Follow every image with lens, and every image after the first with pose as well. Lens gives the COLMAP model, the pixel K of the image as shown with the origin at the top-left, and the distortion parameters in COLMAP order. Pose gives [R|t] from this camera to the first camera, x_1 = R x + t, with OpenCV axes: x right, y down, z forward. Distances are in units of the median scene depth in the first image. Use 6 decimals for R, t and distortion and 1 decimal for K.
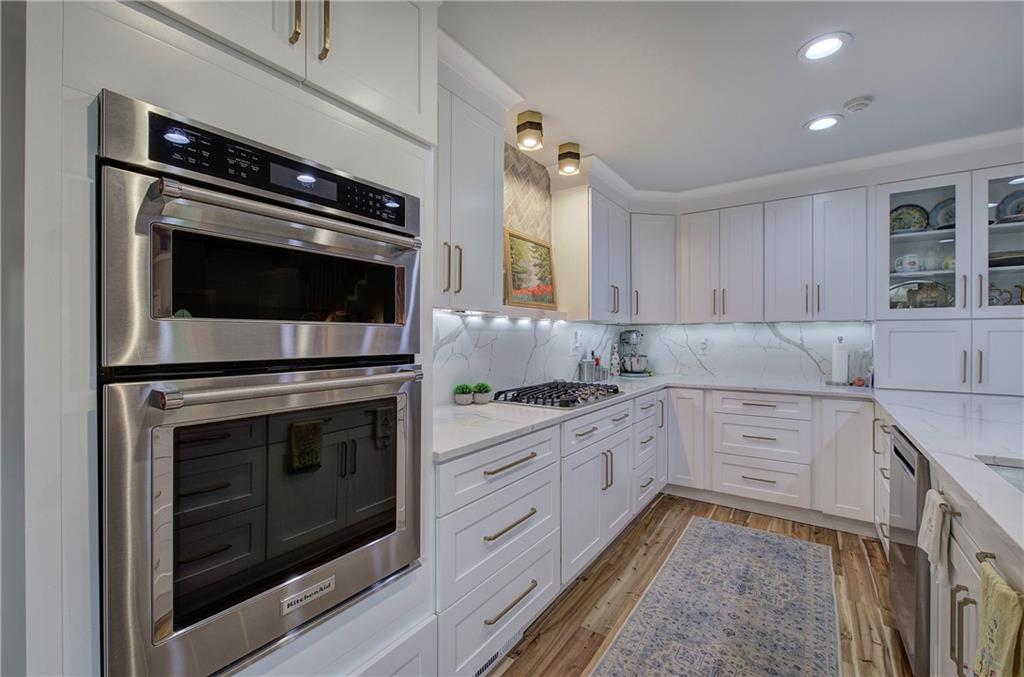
lens RADIAL K [[432.5, 0, 512.5], [0, 432.5, 336.7], [0, 0, 1]] dist [-0.000294, 0.000060]
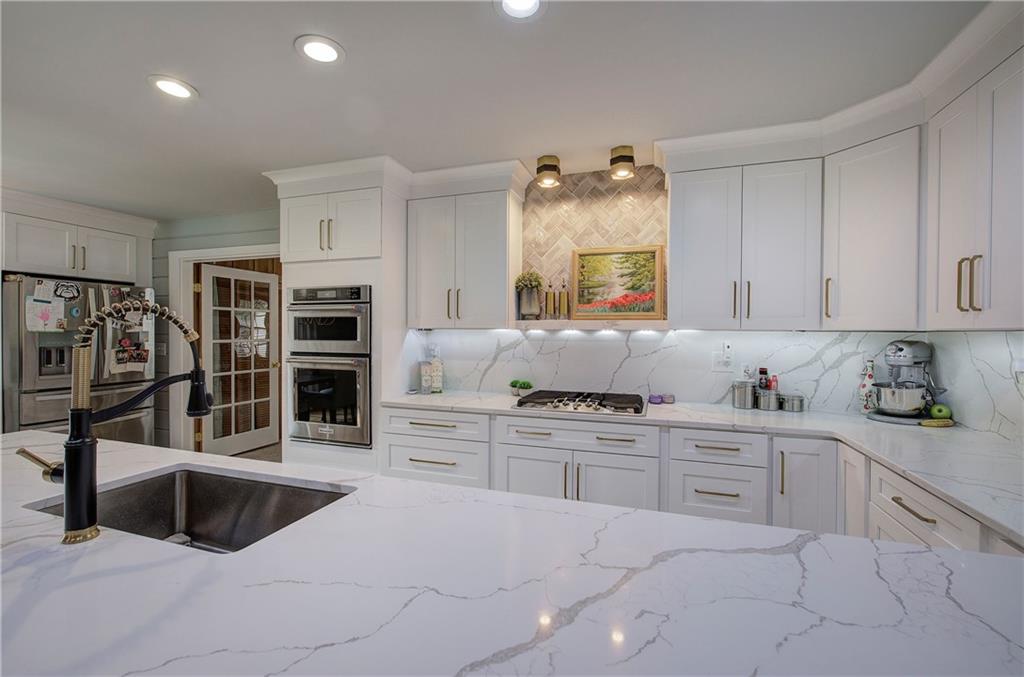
lens RADIAL K [[432.5, 0, 513.1], [0, 432.5, 337.2], [0, 0, 1]] dist [-0.000294, 0.000060]
pose [[0.278276, 0.011503, -0.960432, 1.000343], [-0.004820, 0.999932, 0.010580, -0.034224], [0.960489, 0.001685, 0.278313, 0.508904]]
